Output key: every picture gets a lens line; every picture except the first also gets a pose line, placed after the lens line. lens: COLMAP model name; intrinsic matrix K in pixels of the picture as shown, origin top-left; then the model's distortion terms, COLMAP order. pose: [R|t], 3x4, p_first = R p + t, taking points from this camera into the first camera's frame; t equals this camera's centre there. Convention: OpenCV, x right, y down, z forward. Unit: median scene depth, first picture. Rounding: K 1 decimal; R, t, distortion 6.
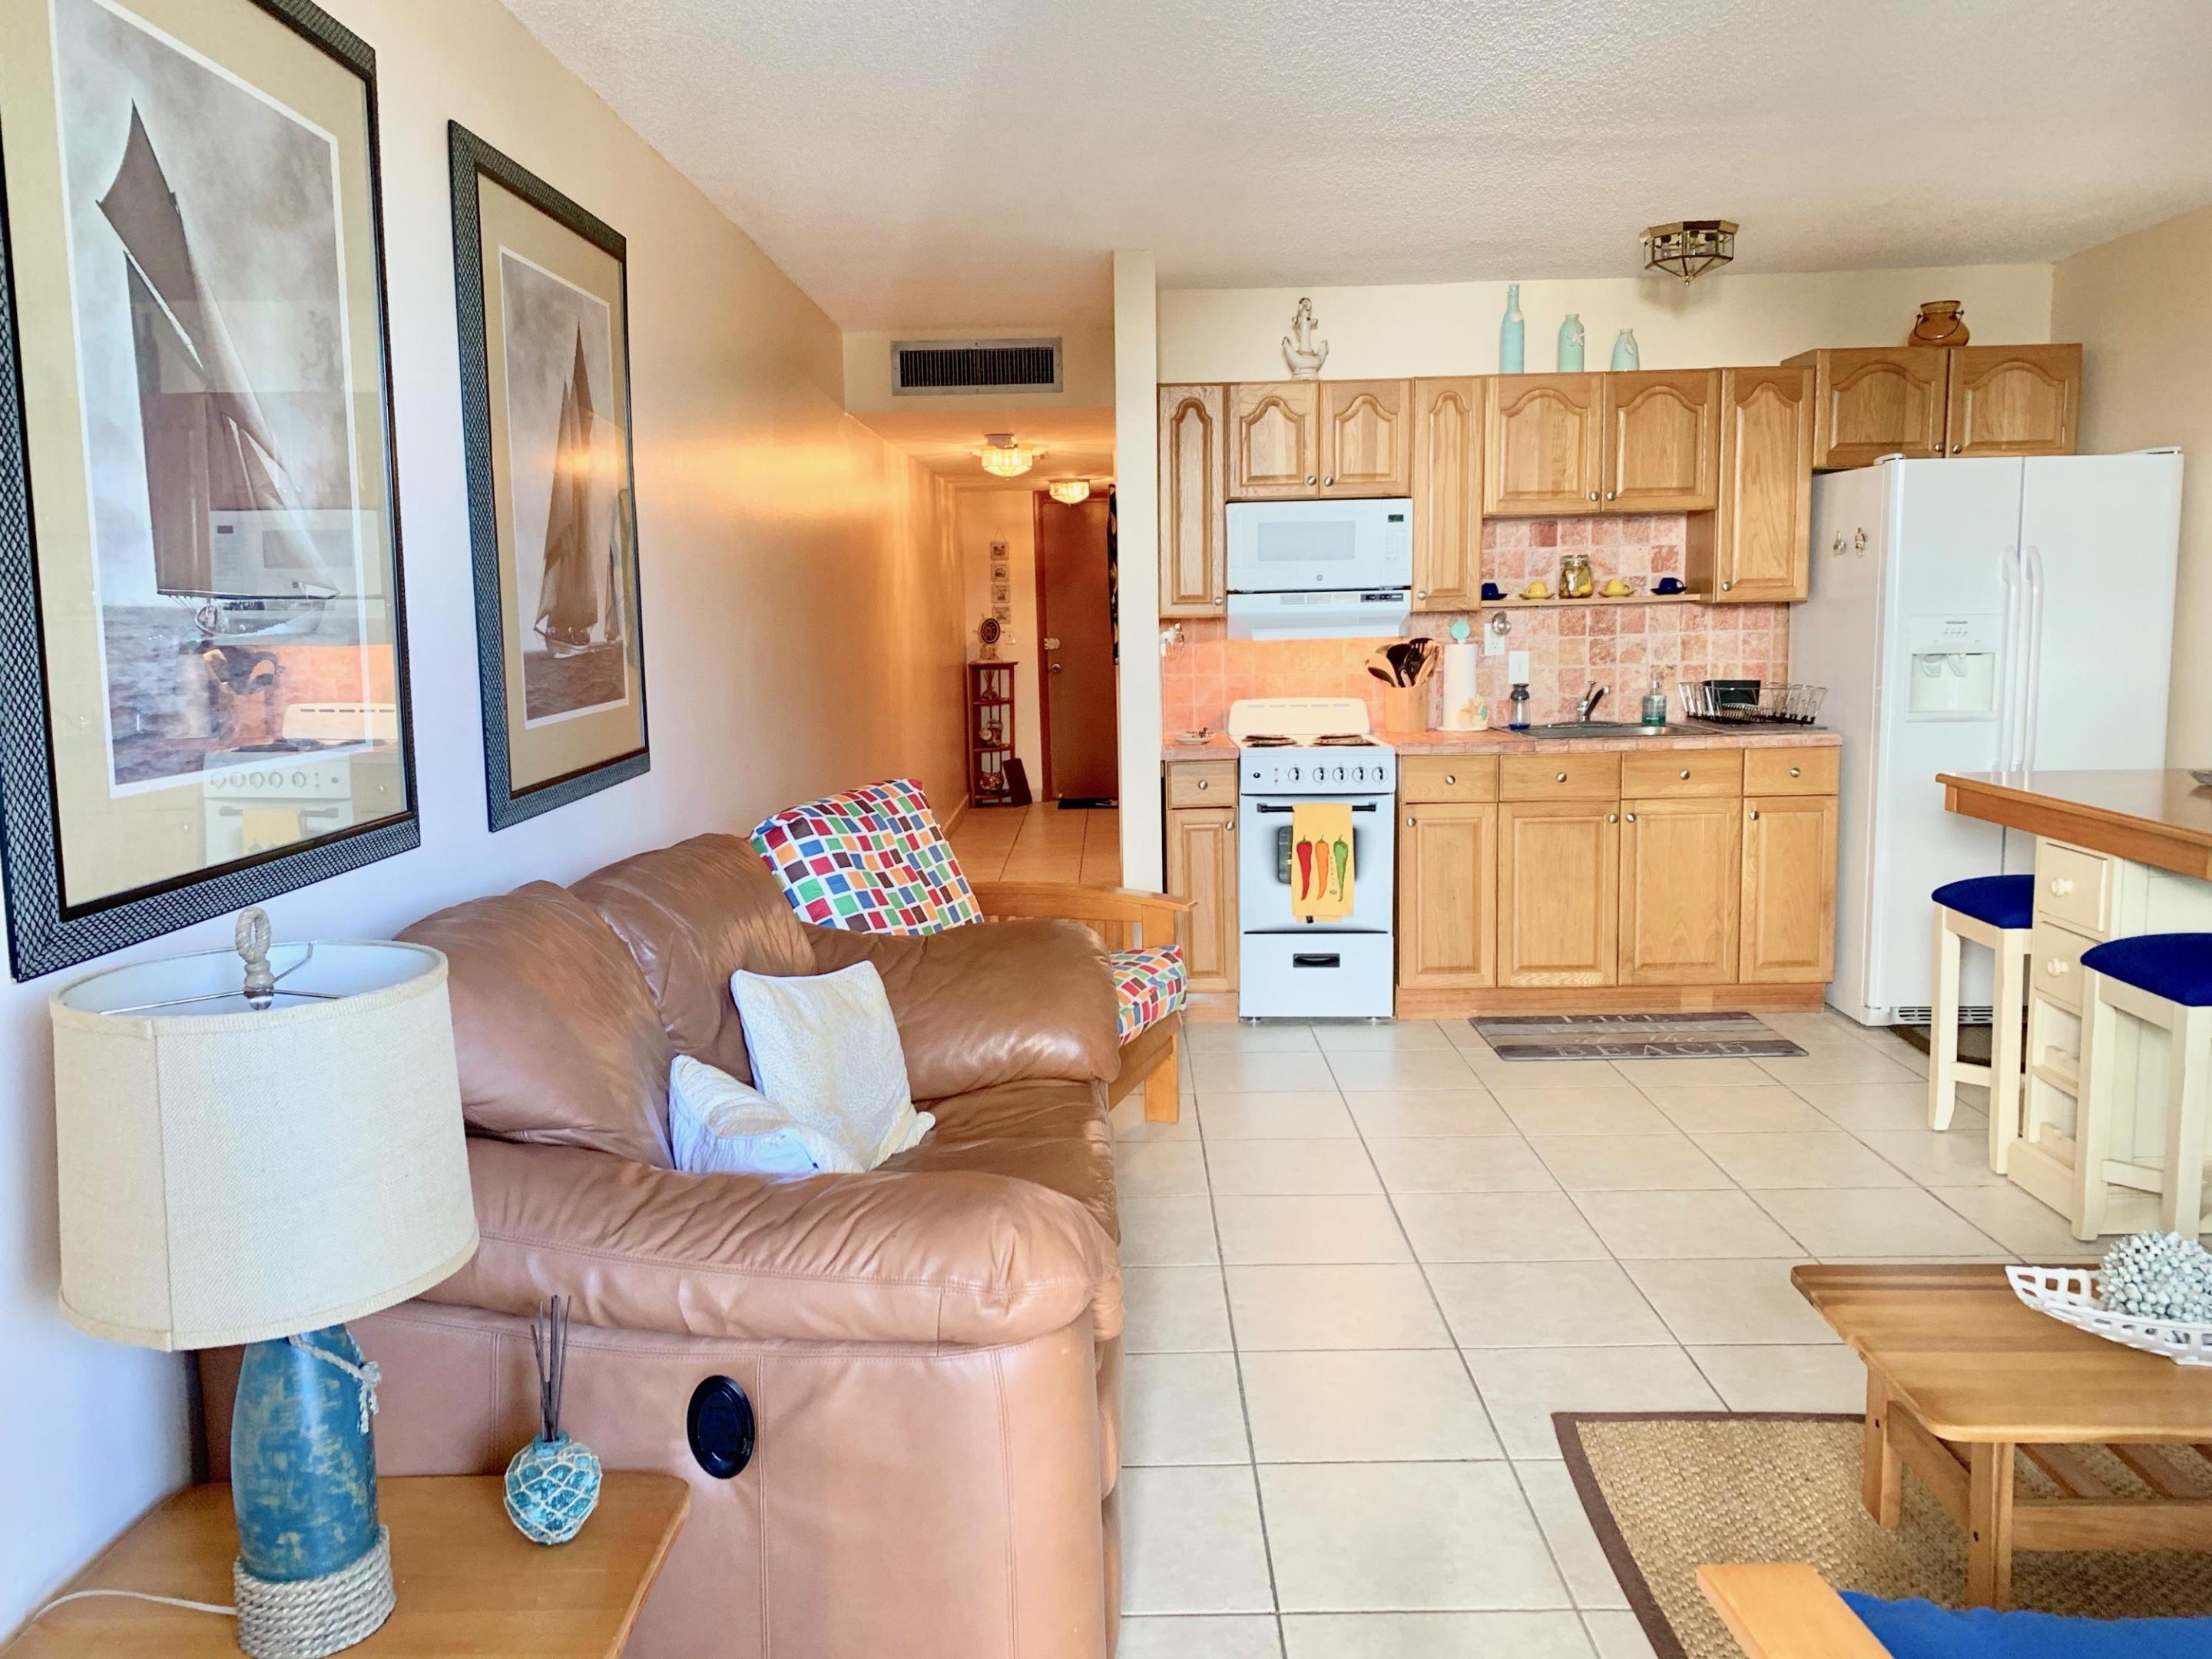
lens RADIAL K [[1726.8, 0, 1026.8], [0, 1726.8, 808.7], [0, 0, 1]] dist [0.010170, -0.088369]
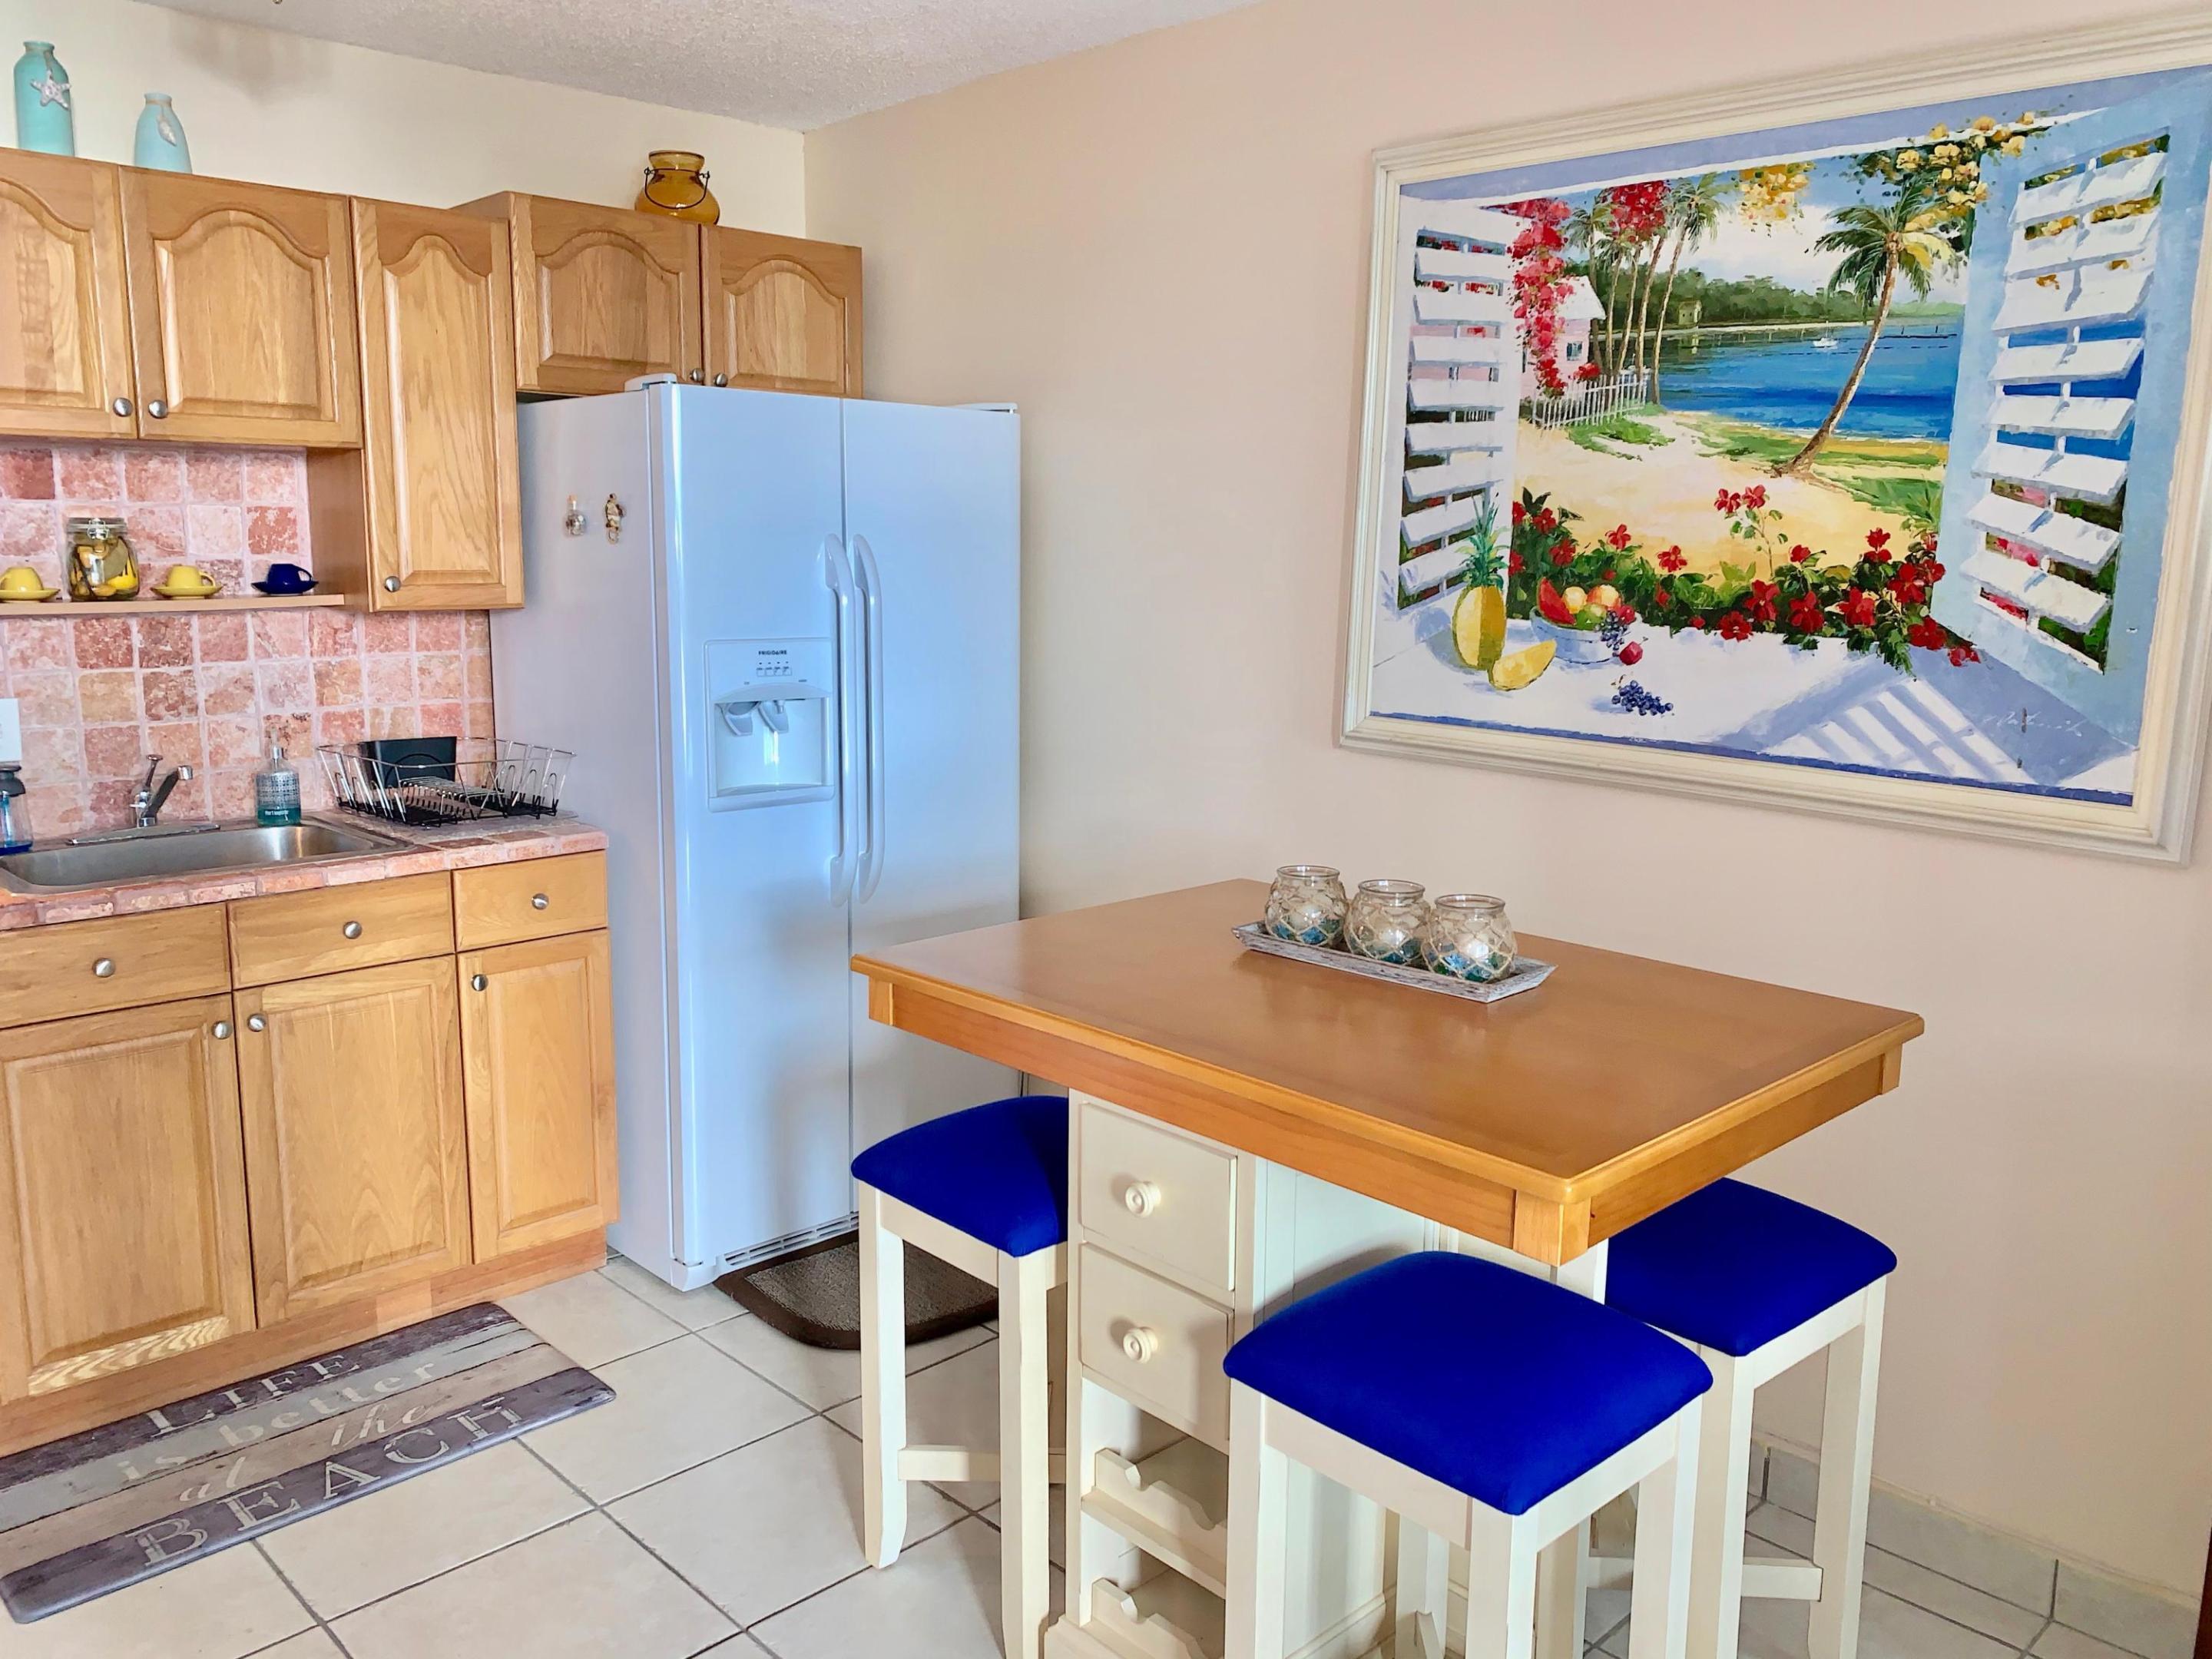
lens RADIAL K [[1692.3, 0, 1093.9], [0, 1692.3, 817.2], [0, 0, 1]] dist [0.014878, -0.000693]
pose [[0.689662, -0.088563, 0.718695, 0.149798], [0.061872, 0.996070, 0.063371, -0.071626], [-0.721483, 0.000763, 0.692431, 0.429883]]
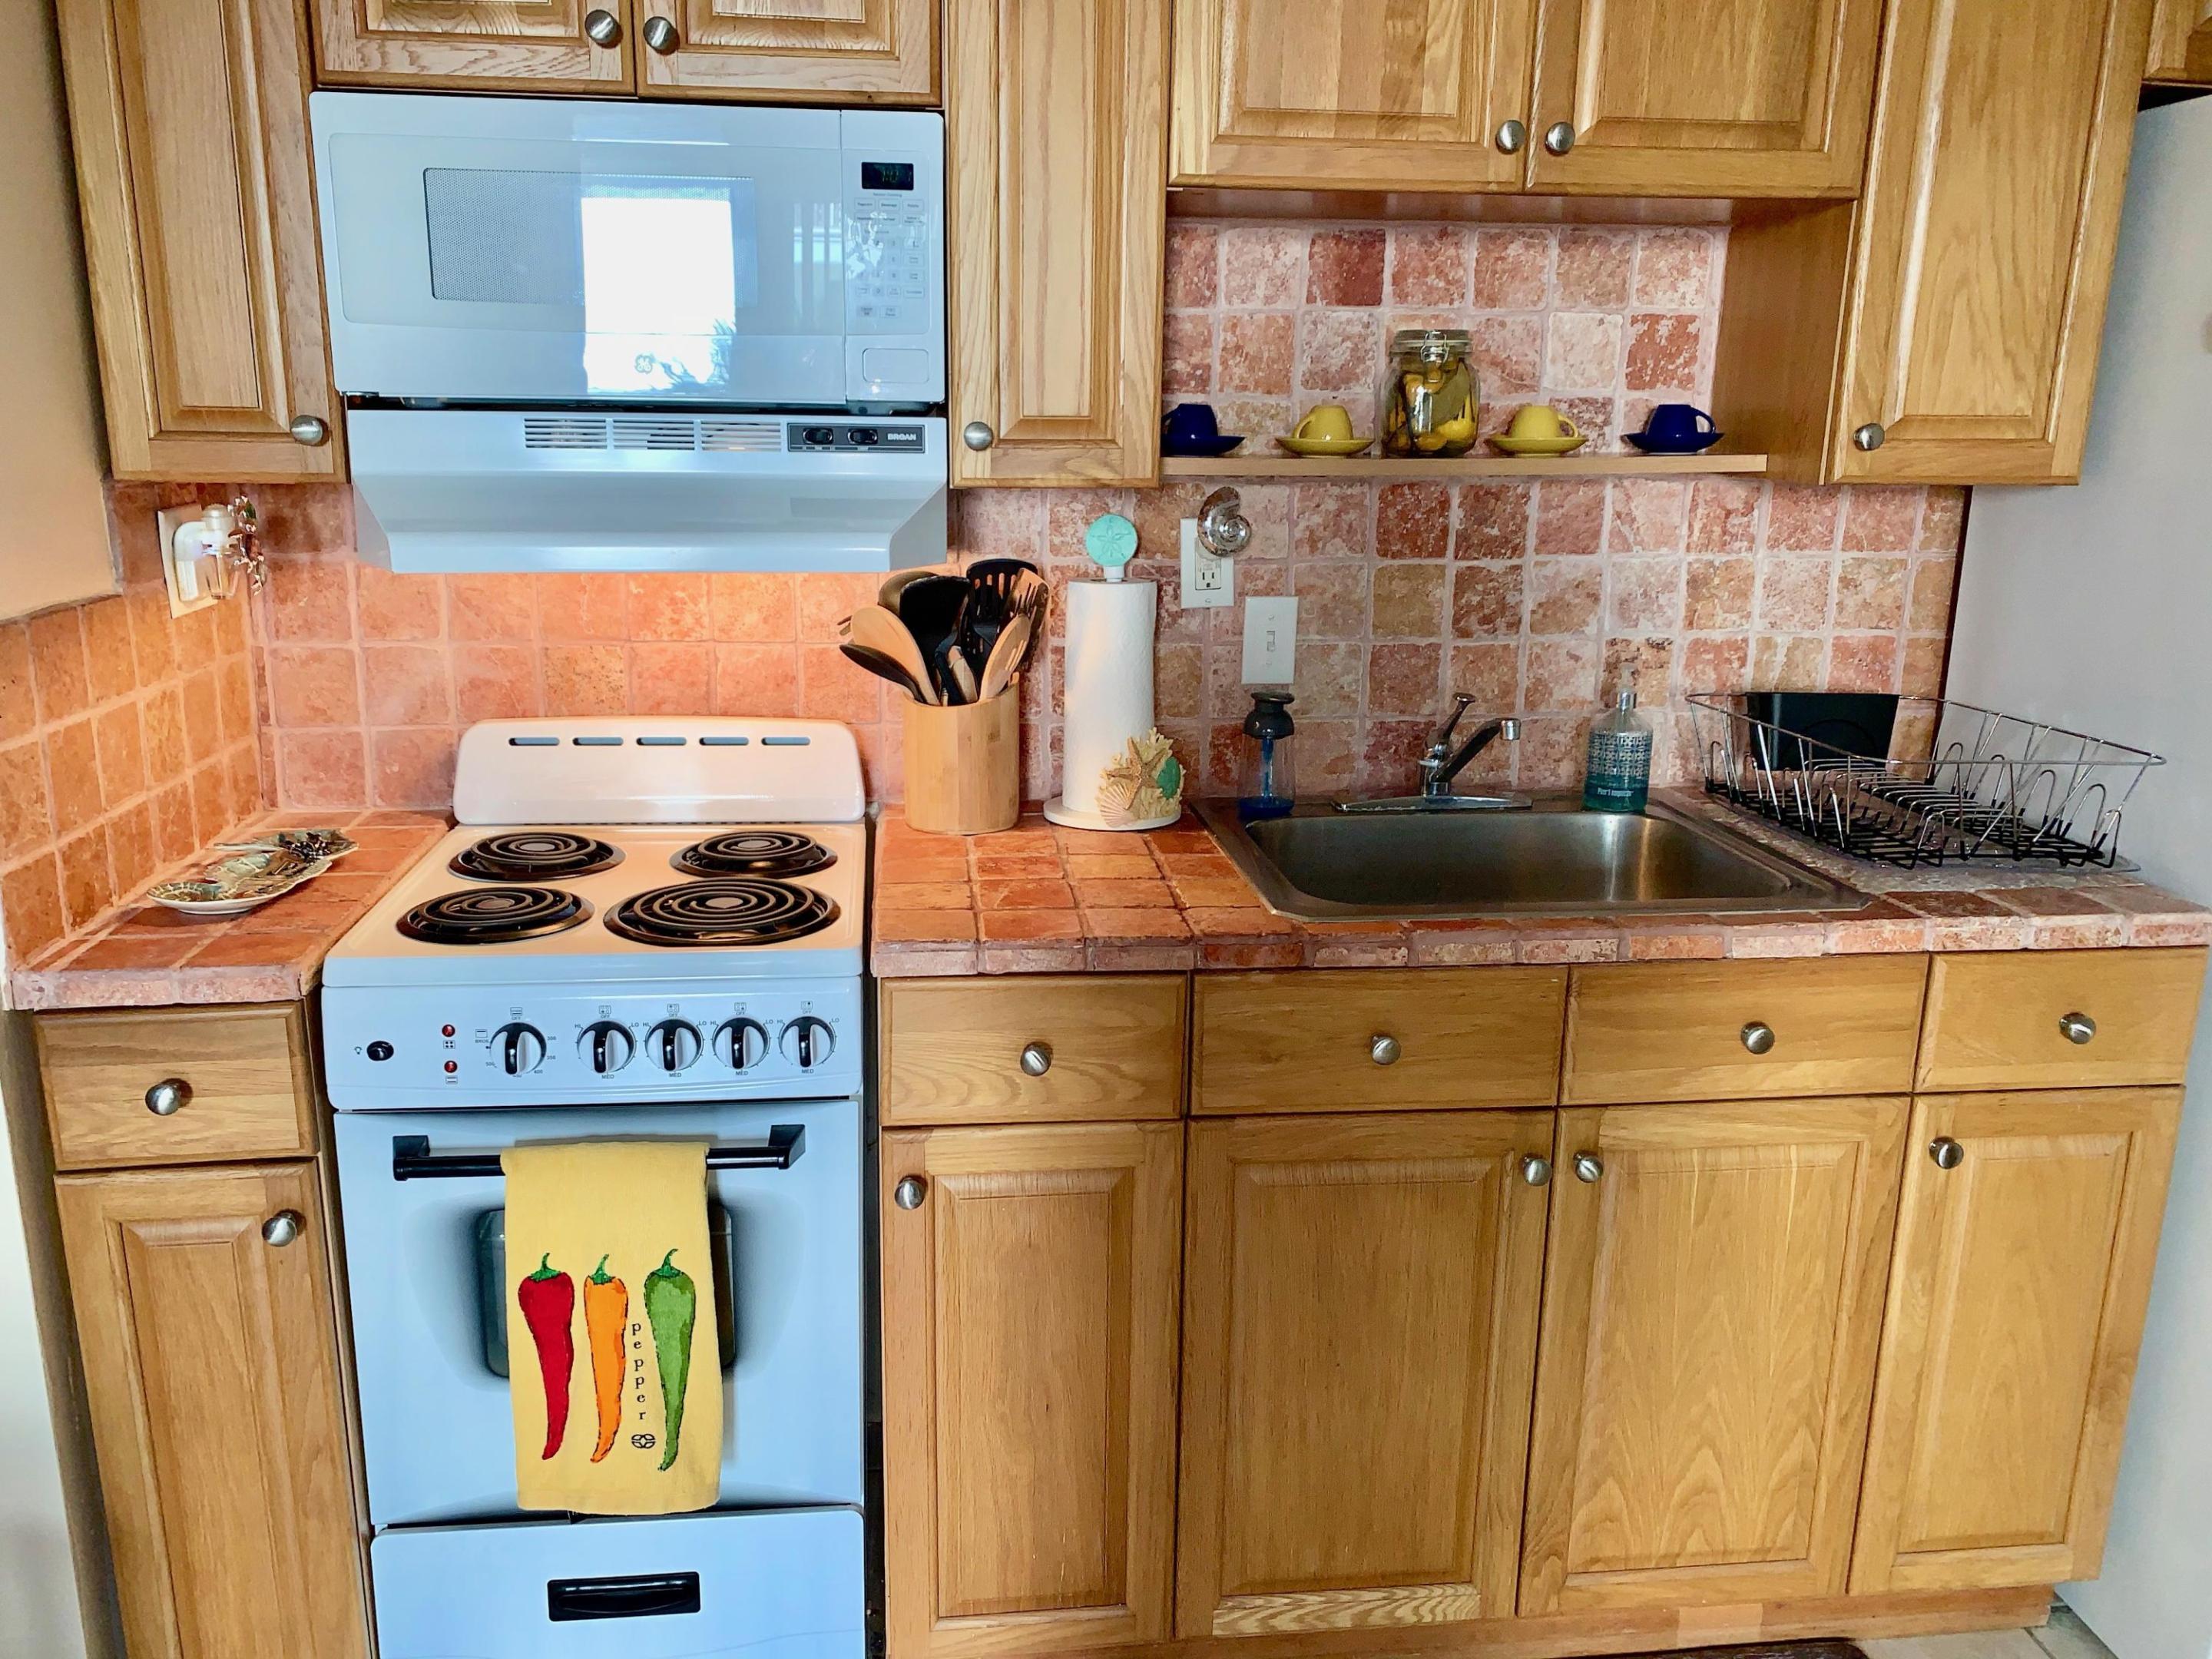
lens RADIAL K [[1692.3, 0, 1093.9], [0, 1692.3, 817.2], [0, 0, 1]] dist [0.014878, -0.000693]
pose [[0.986822, -0.004770, 0.161741, 0.199193], [-0.014289, 0.993092, 0.116466, -0.090441], [-0.161180, -0.117242, 0.979936, 0.681440]]
